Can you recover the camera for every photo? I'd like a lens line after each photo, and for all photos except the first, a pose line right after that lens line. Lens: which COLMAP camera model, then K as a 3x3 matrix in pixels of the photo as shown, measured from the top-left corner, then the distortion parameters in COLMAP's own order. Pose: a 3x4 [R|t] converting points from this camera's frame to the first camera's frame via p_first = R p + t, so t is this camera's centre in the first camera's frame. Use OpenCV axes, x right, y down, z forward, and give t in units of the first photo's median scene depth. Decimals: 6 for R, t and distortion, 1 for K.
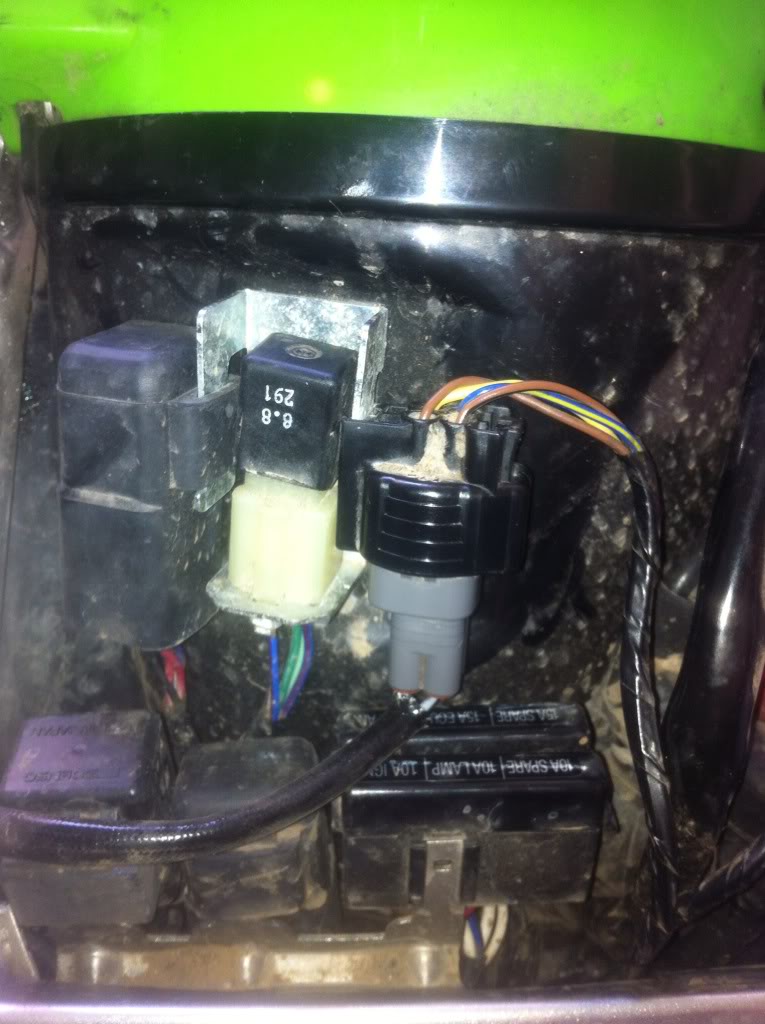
lens RADIAL K [[1019.1, 0, 382.5], [0, 1019.1, 512.0], [0, 0, 1]] dist [0.184405, -0.678129]
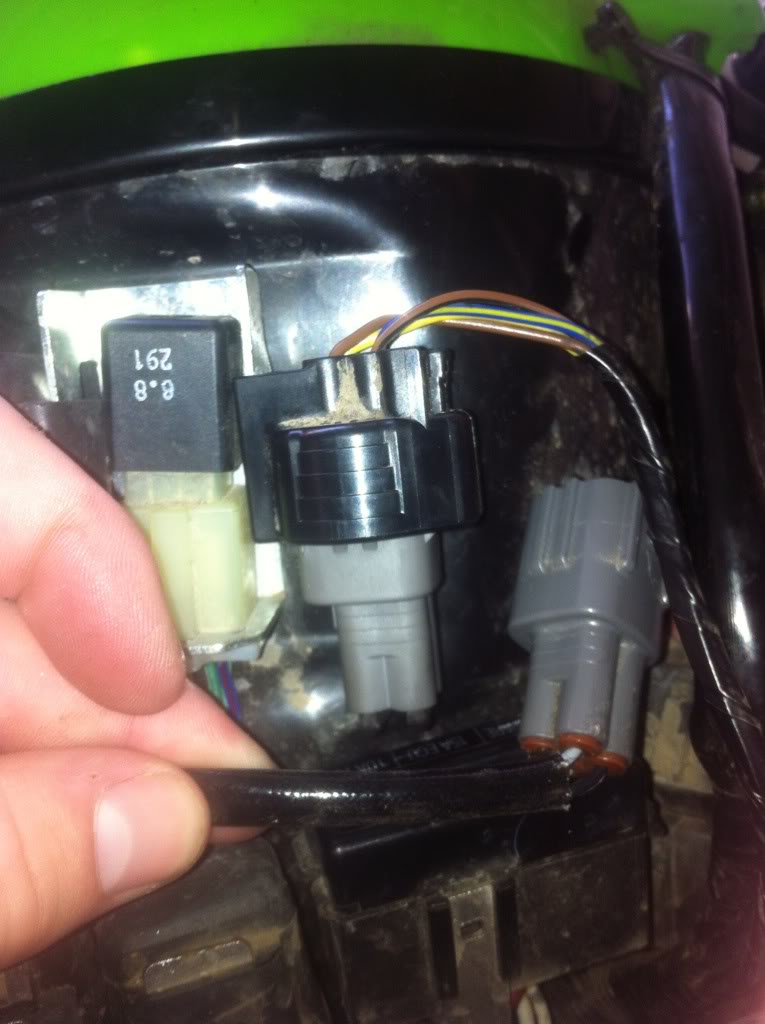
lens RADIAL K [[1019.1, 0, 382.5], [0, 1019.1, 512.0], [0, 0, 1]] dist [0.184405, -0.678129]
pose [[0.962428, -0.184758, 0.198989, -0.102055], [0.231310, 0.941676, -0.244423, 0.227571], [-0.142224, 0.281267, 0.949032, 0.206026]]
